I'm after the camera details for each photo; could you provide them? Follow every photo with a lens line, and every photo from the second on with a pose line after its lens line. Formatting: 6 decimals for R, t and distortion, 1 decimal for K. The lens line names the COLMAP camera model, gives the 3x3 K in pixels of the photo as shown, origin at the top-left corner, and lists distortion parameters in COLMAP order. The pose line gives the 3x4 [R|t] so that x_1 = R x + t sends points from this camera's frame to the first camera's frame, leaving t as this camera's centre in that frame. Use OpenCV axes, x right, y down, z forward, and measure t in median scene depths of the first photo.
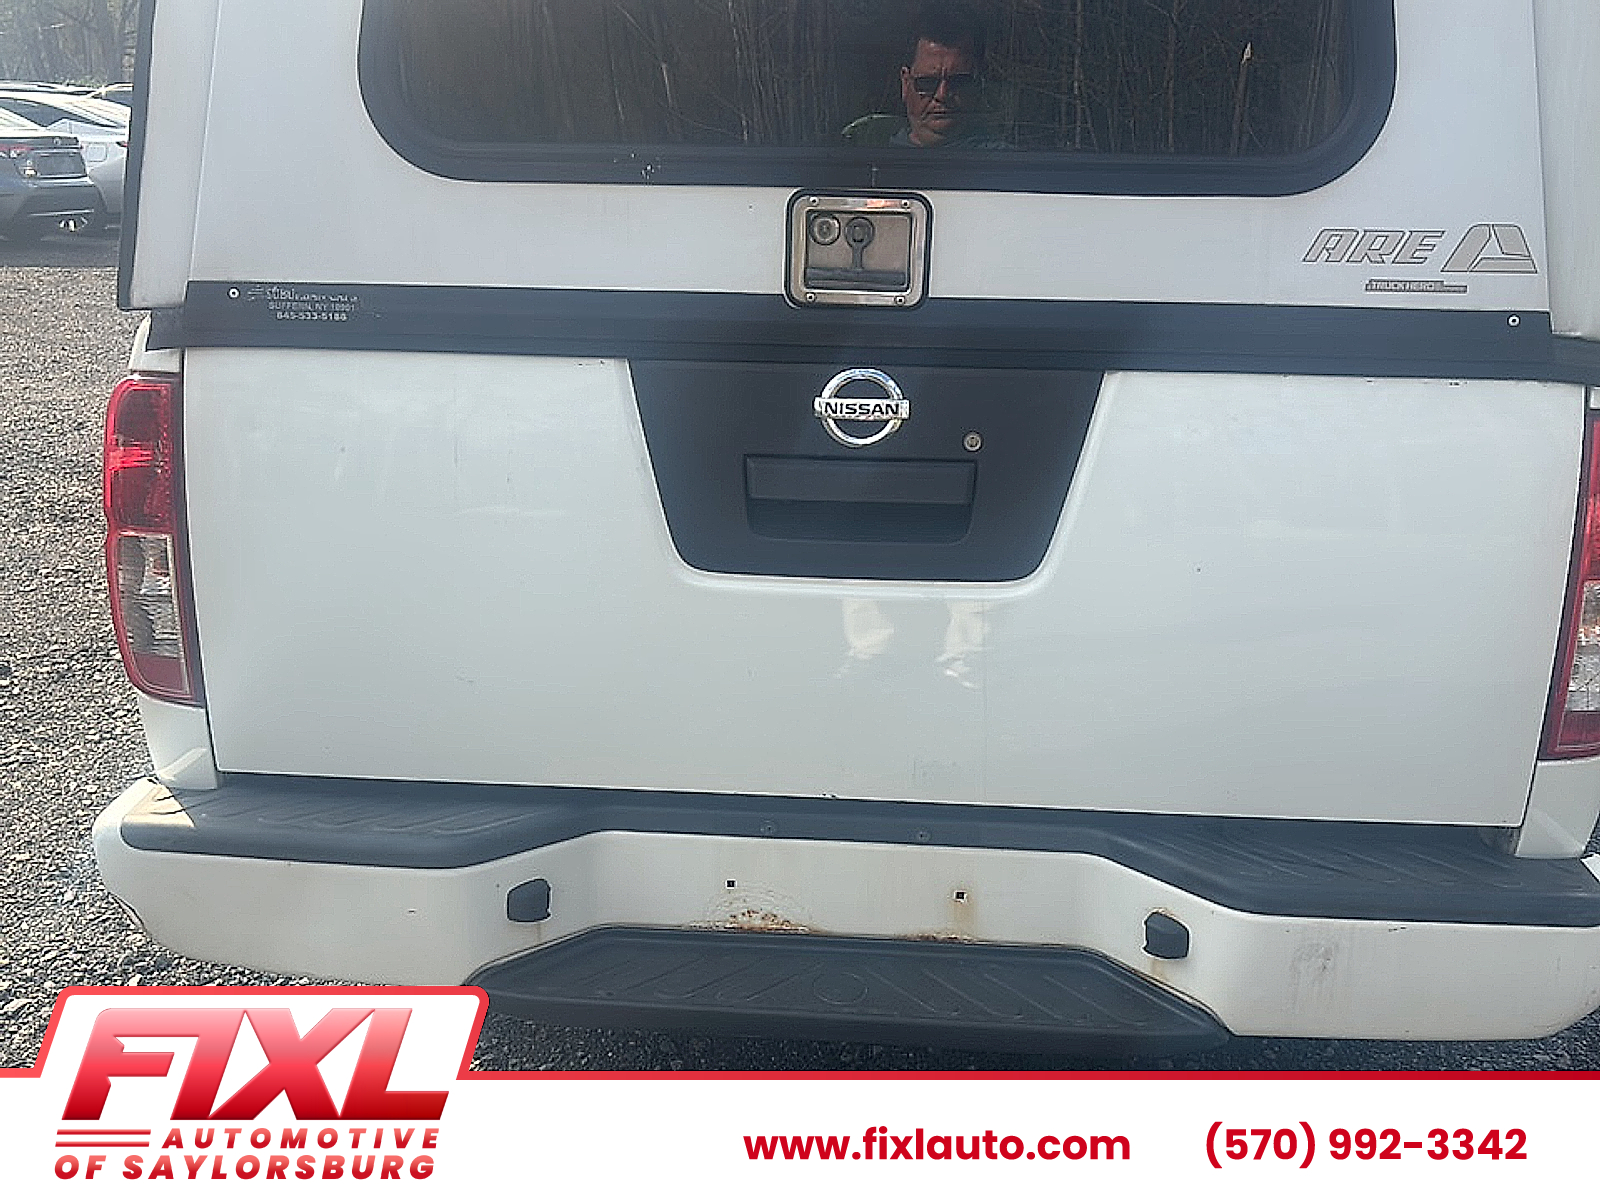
lens RADIAL K [[1551.8, 0, 813.7], [0, 1551.8, 594.2], [0, 0, 1]] dist [0.035533, 0.000000]
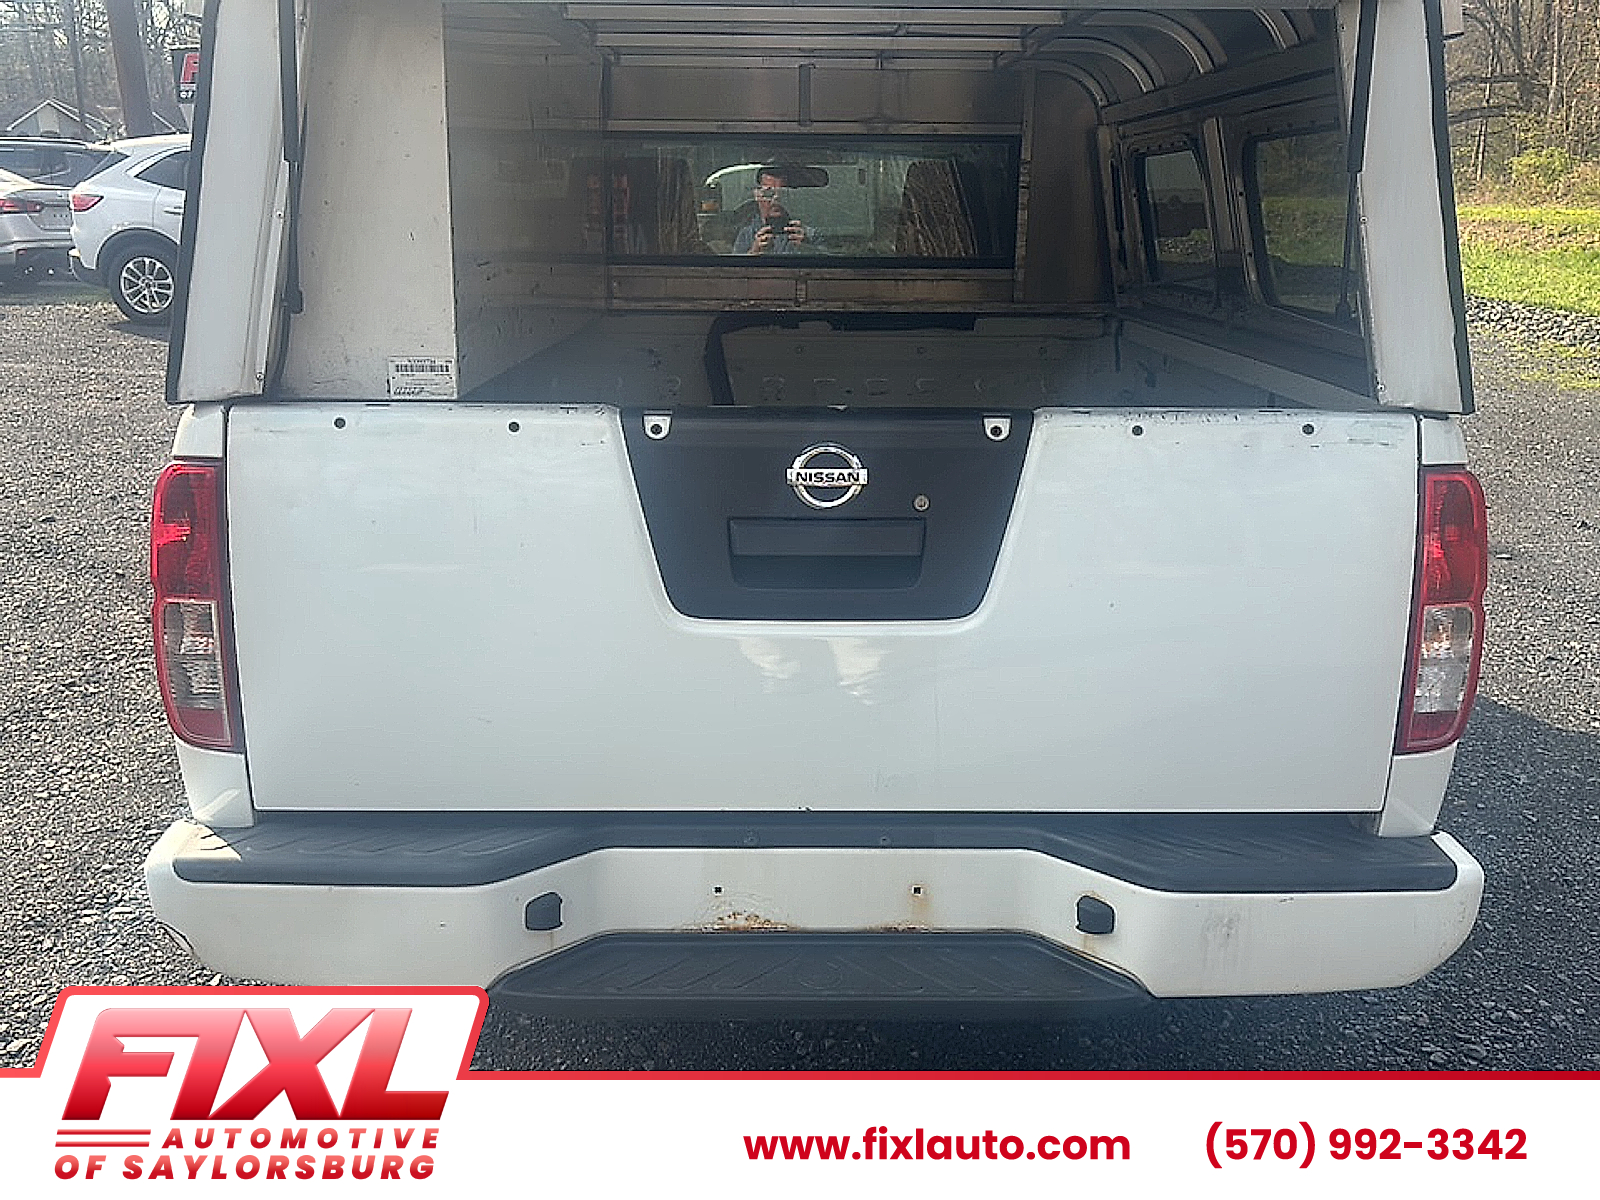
lens RADIAL K [[1551.8, 0, 795.4], [0, 1551.8, 592.2], [0, 0, 1]] dist [0.035533, 0.000000]
pose [[0.996659, -0.029070, 0.076326, -0.078461], [0.031009, 0.999223, -0.024341, -0.003816], [-0.075559, 0.026626, 0.996786, -0.155713]]
